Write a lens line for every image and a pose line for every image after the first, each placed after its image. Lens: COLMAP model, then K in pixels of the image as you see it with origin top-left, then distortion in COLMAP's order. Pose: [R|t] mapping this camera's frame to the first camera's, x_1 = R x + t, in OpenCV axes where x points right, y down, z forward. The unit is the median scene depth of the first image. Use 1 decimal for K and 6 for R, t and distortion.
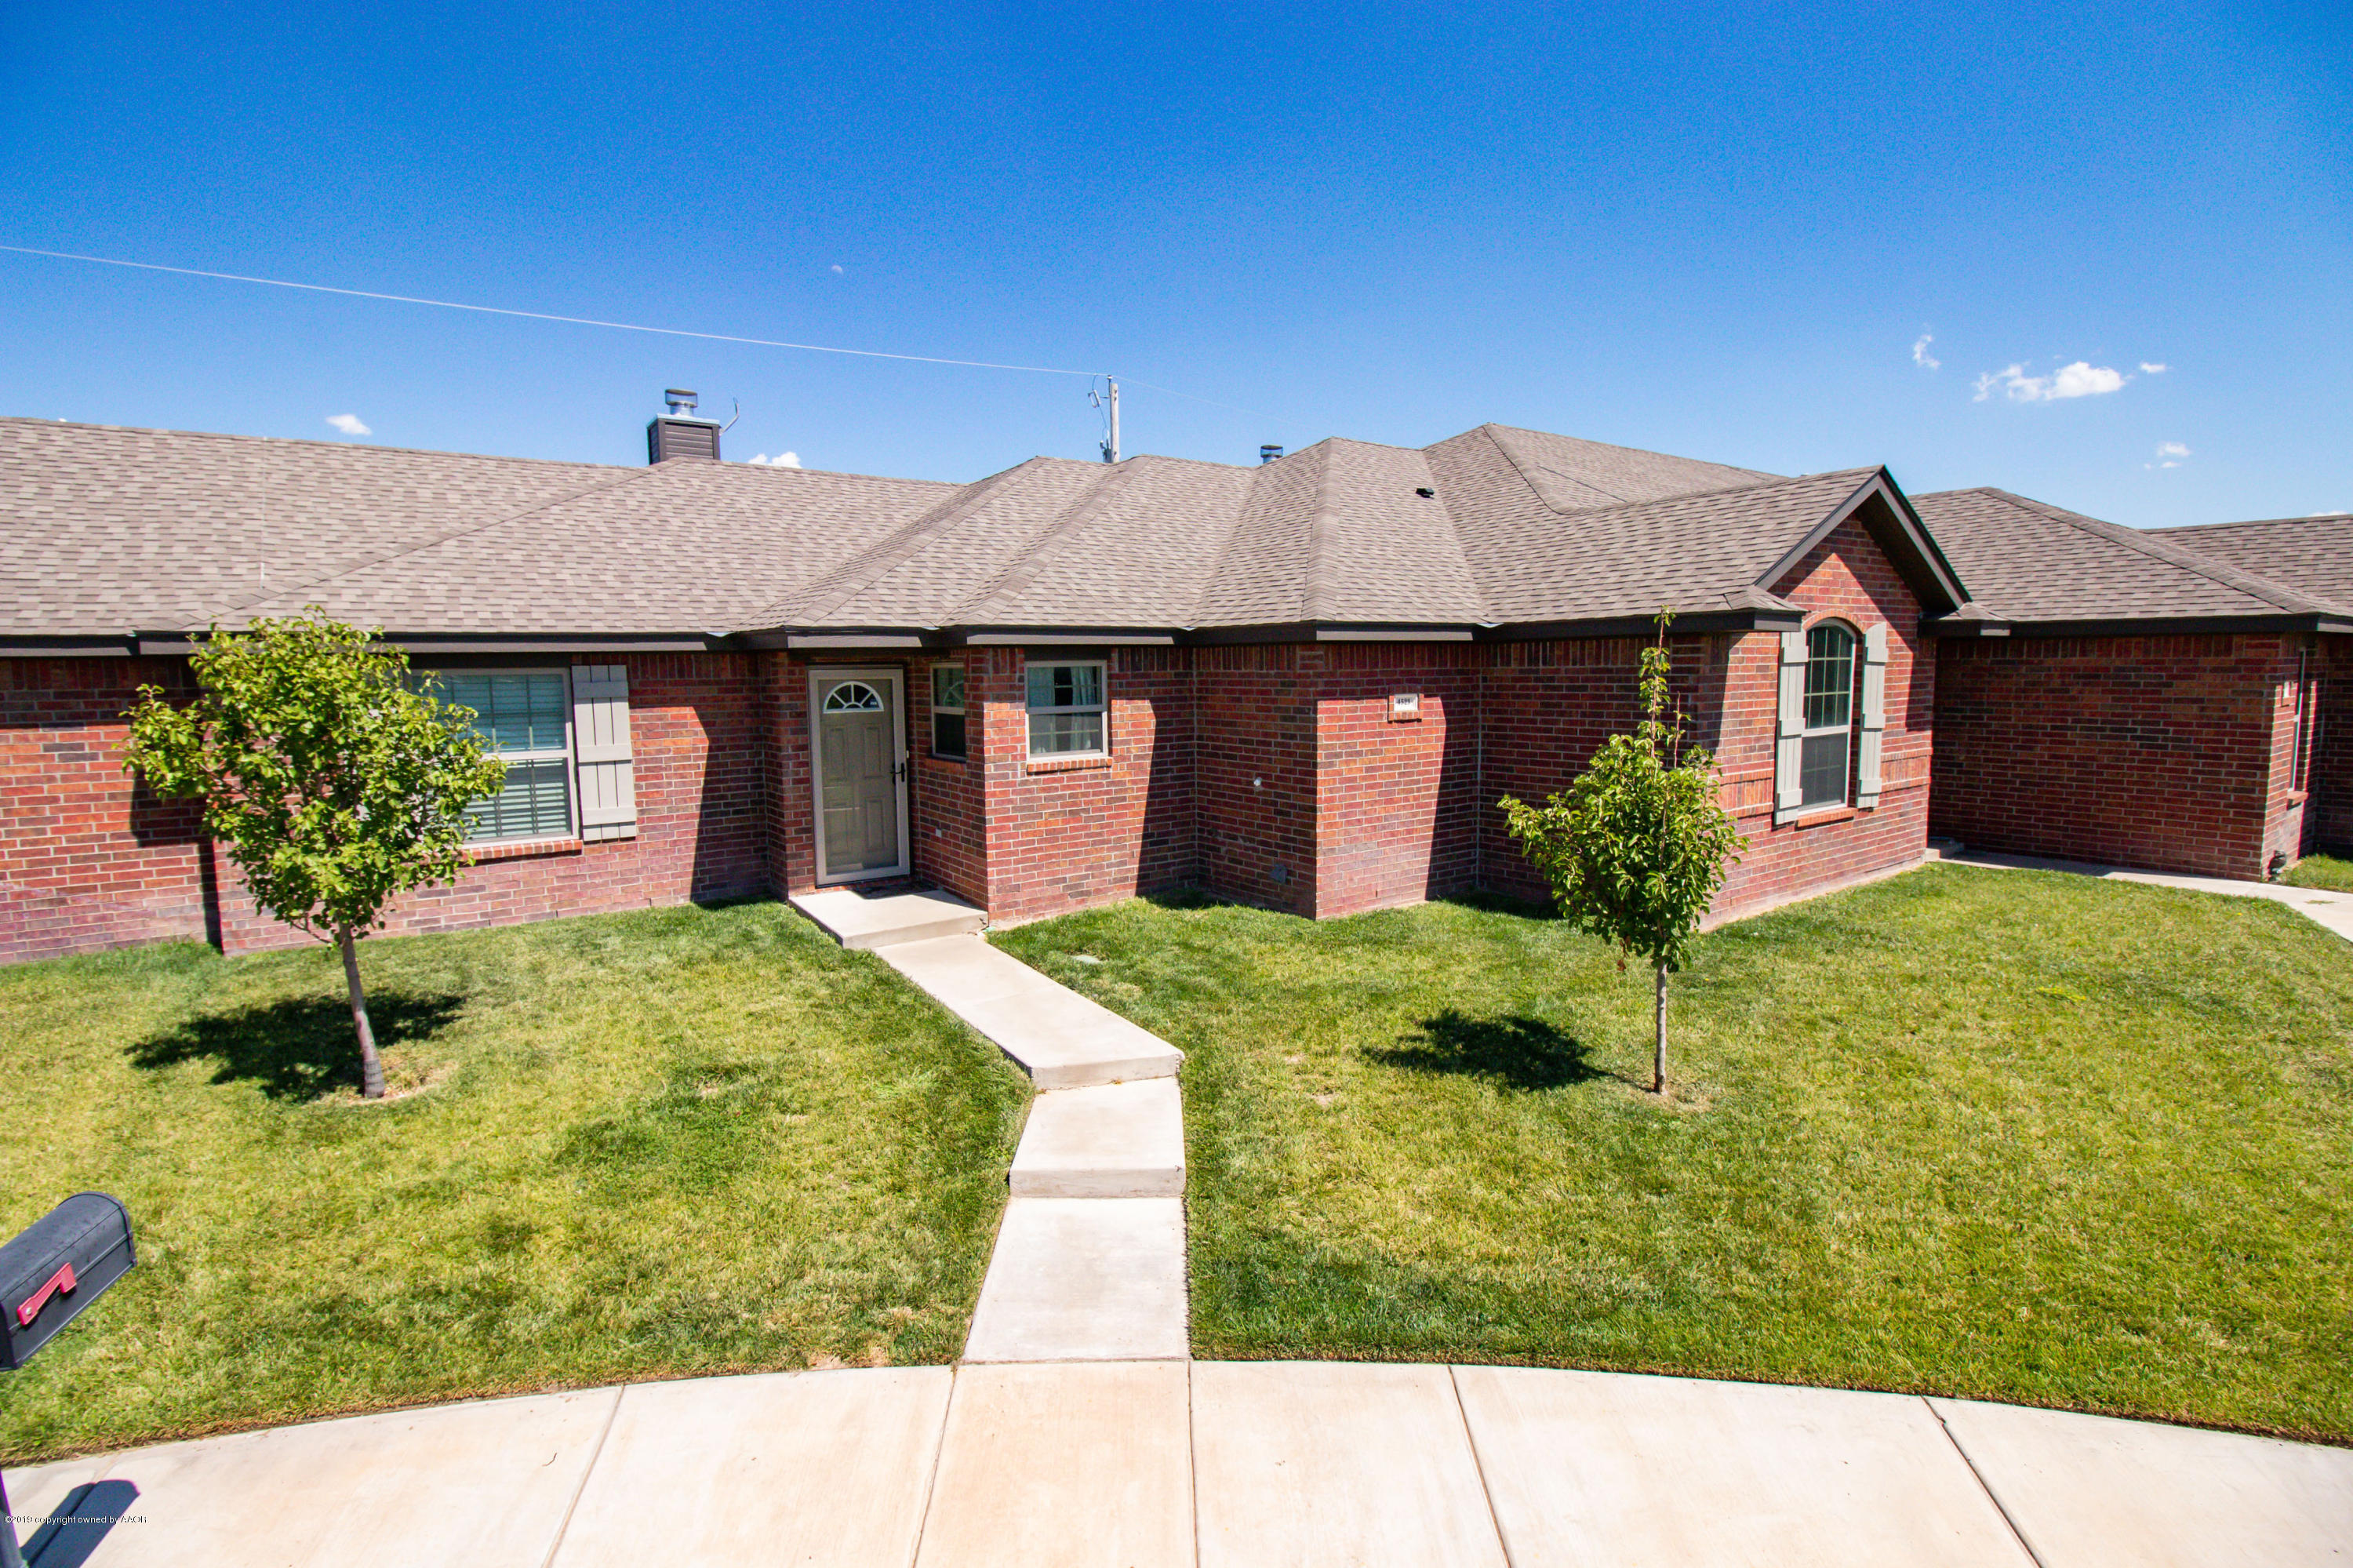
lens RADIAL K [[1083.1, 0, 1164.6], [0, 1083.1, 773.6], [0, 0, 1]] dist [-0.004467, -0.007429]
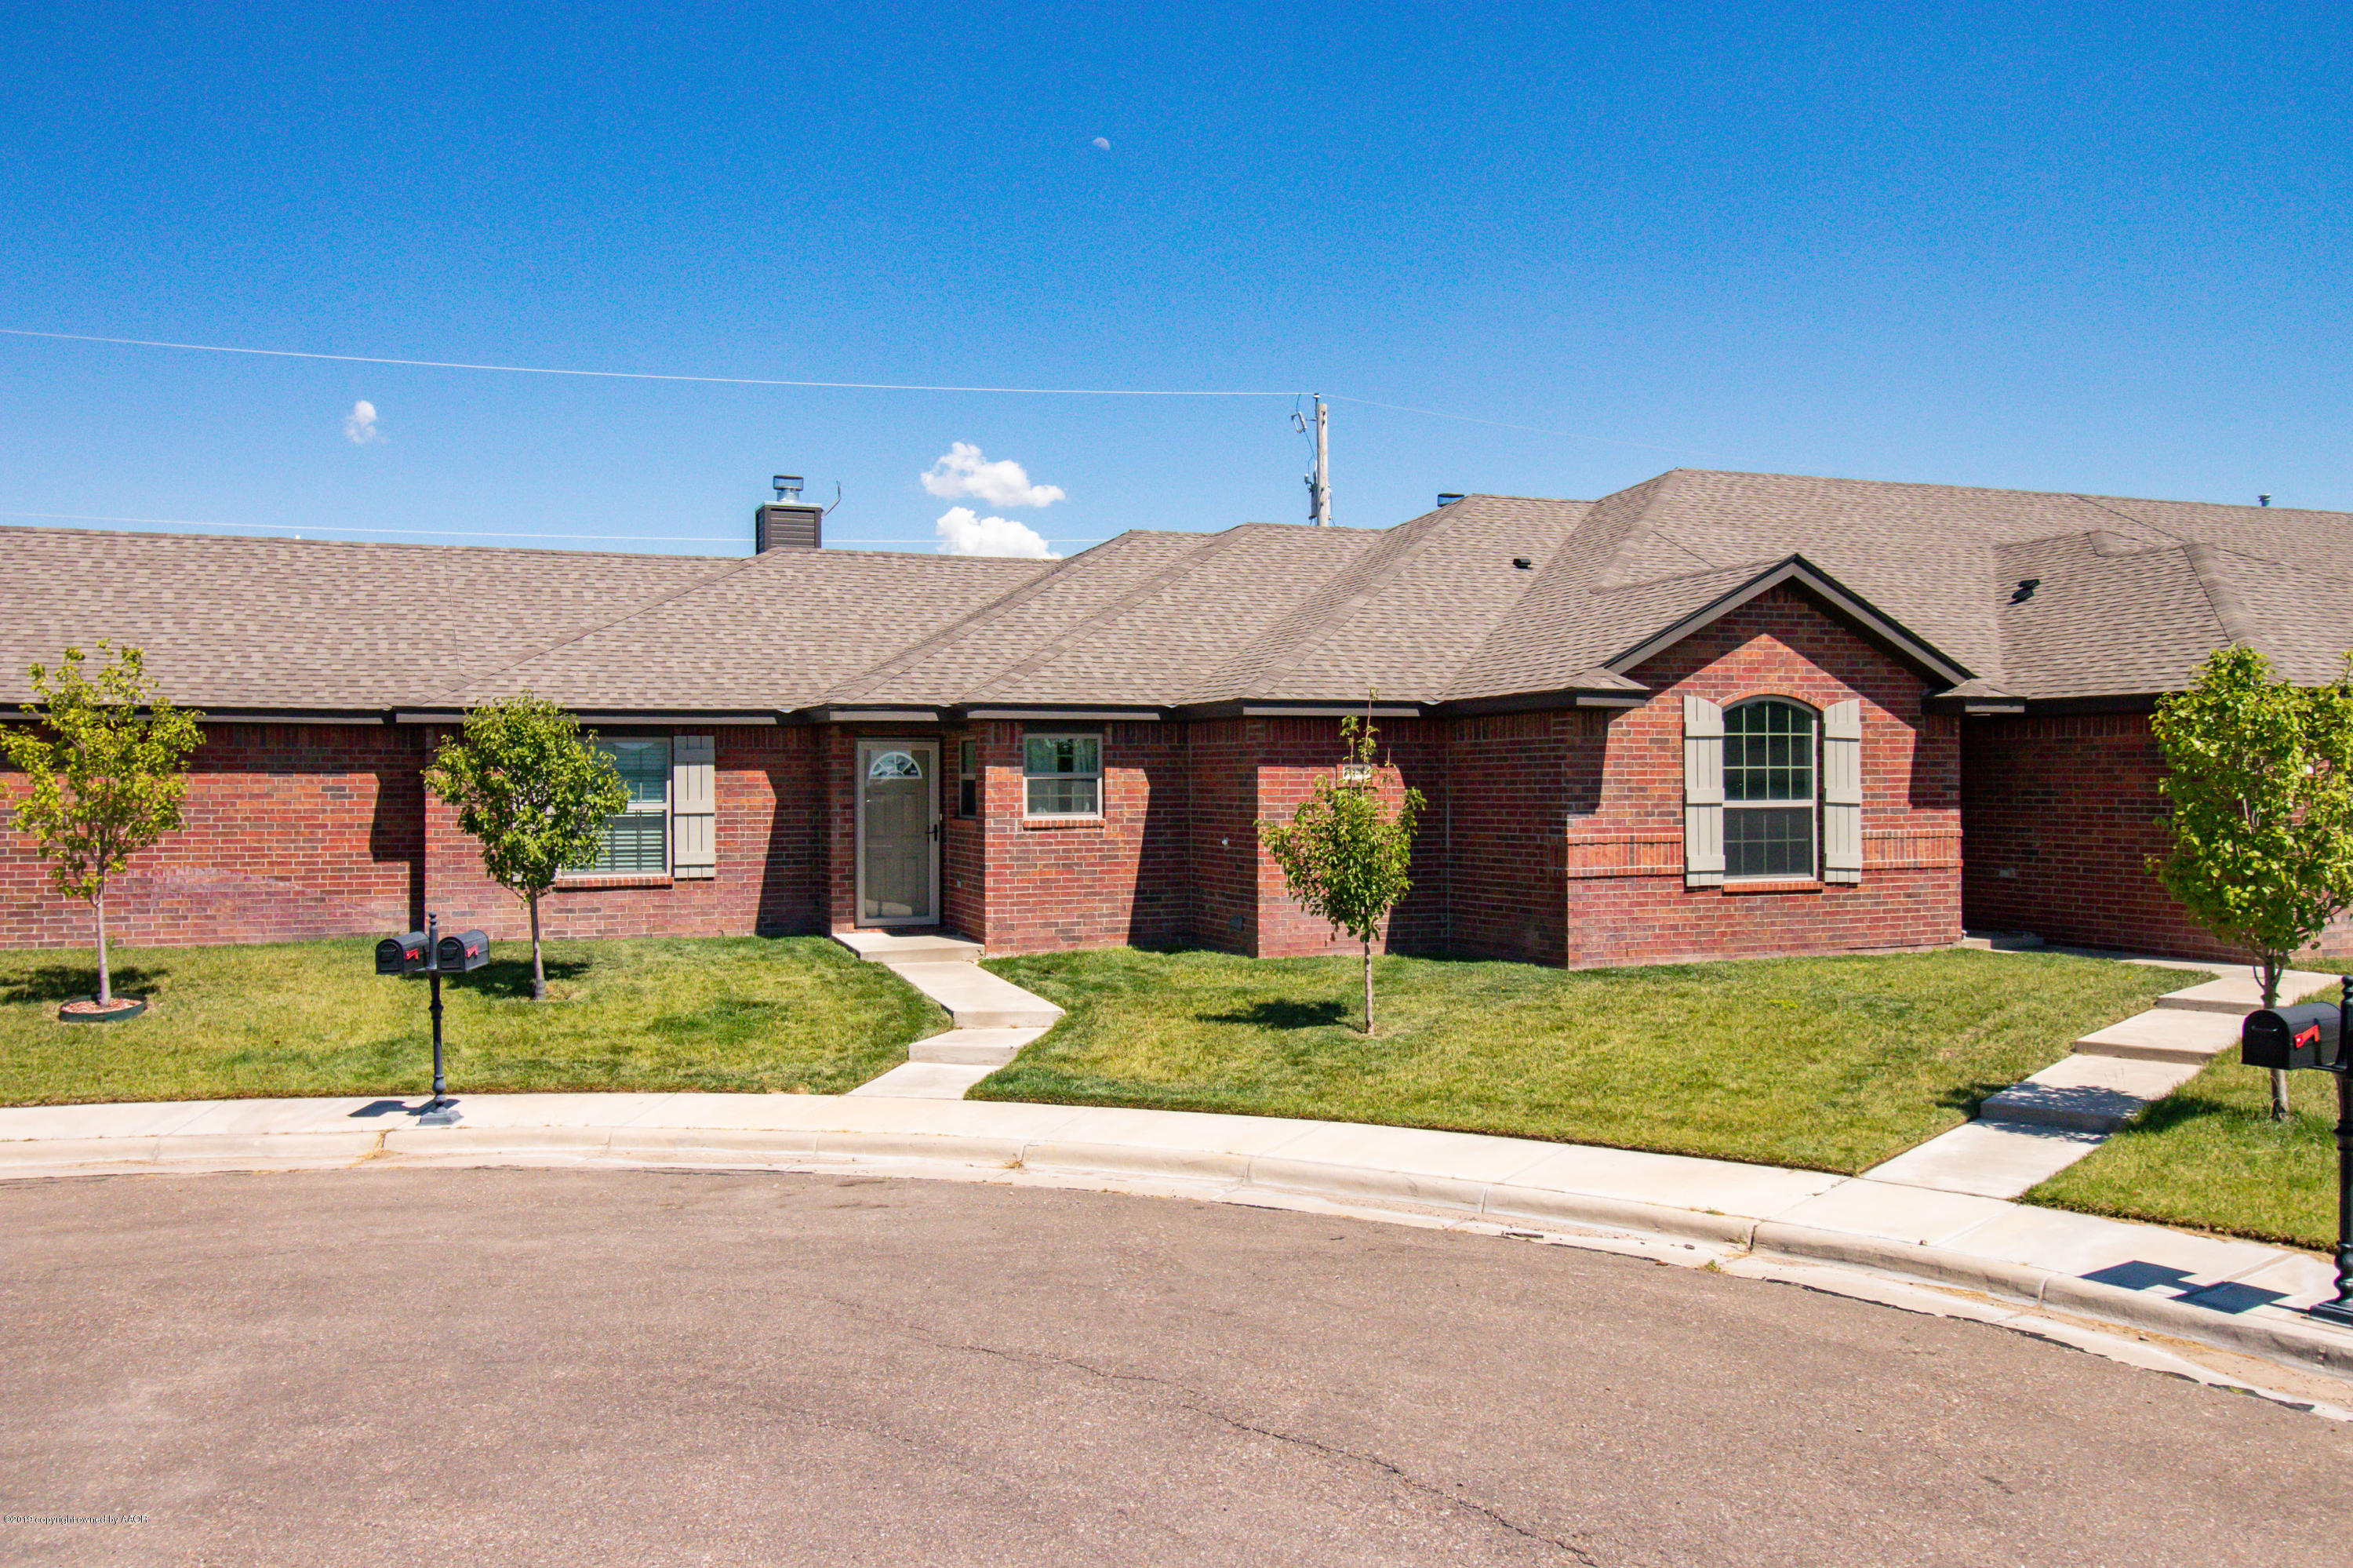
lens RADIAL K [[1823.8, 0, 1179.3], [0, 1823.8, 776.5], [0, 0, 1]] dist [0.012580, 0.014004]
pose [[0.973557, 0.007552, -0.228318, 0.483139], [-0.030418, 0.994839, -0.096795, 0.128638], [0.226409, 0.101180, 0.968763, -0.872572]]
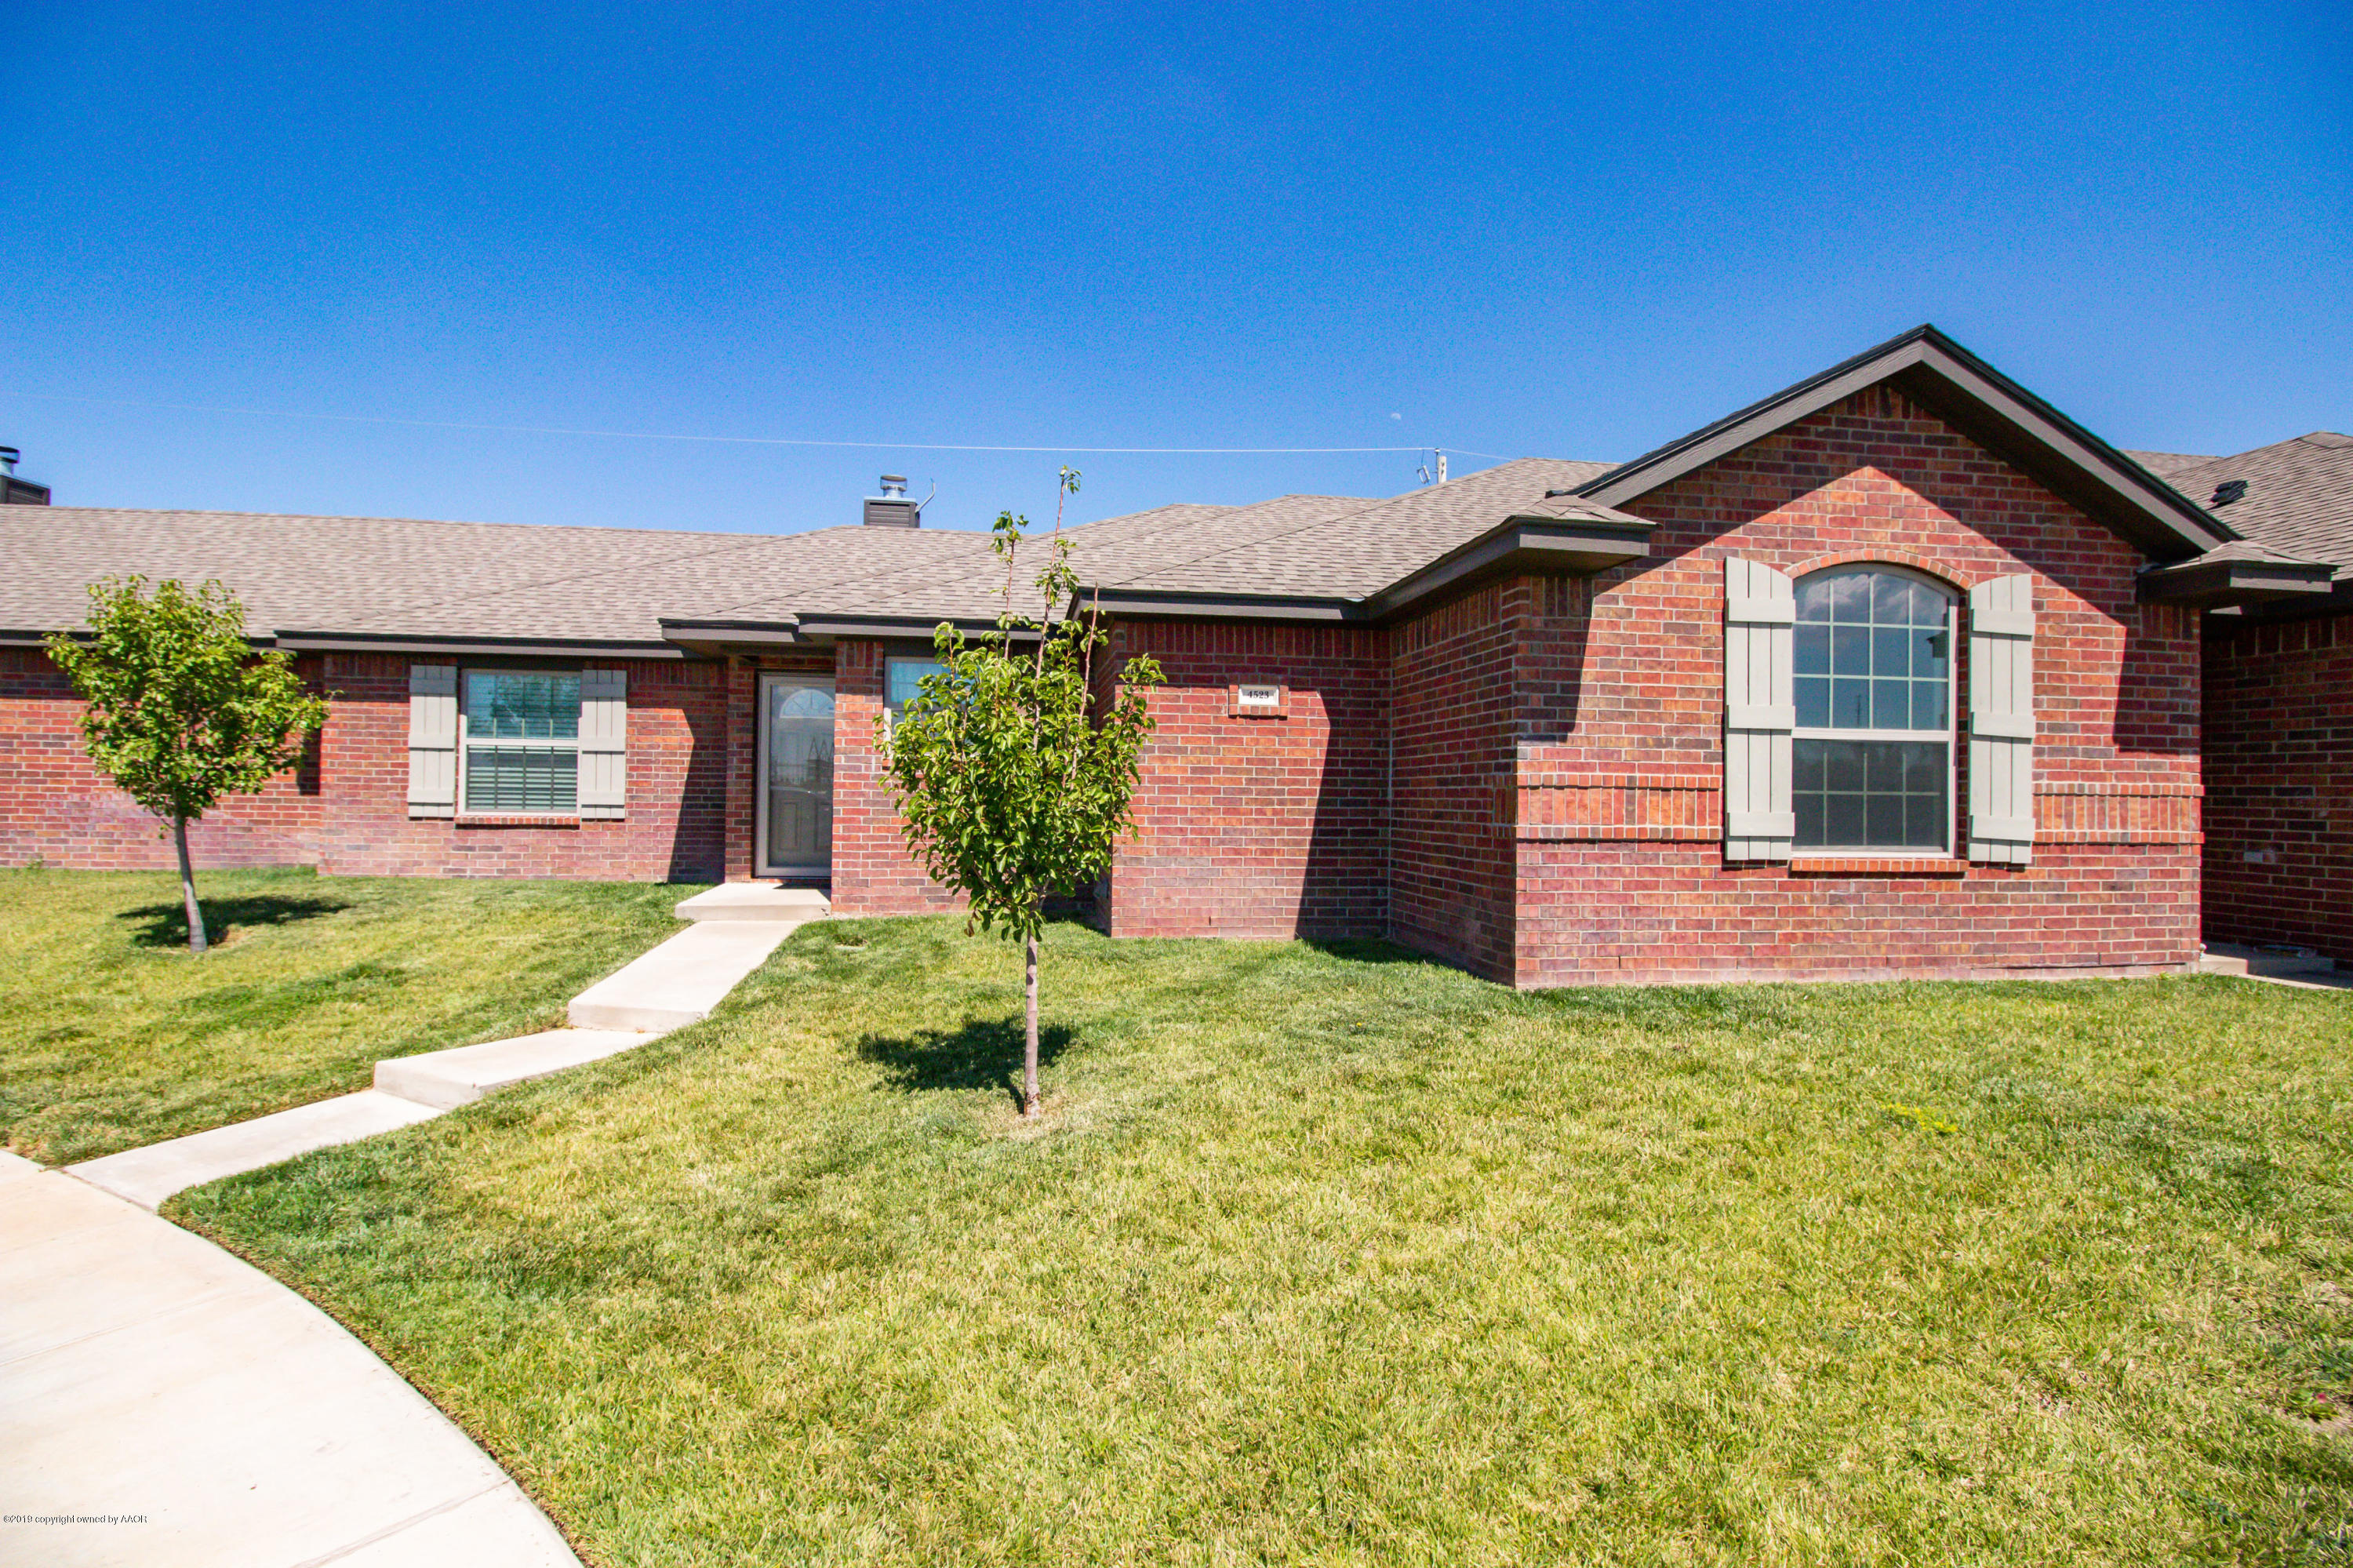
lens RADIAL K [[1083.1, 0, 1172.4], [0, 1083.1, 783.5], [0, 0, 1]] dist [-0.004467, -0.007429]
pose [[0.890179, 0.021596, -0.455099, 0.557945], [-0.069383, 0.993651, -0.088561, 0.082988], [0.450297, 0.110412, 0.886026, 0.238735]]
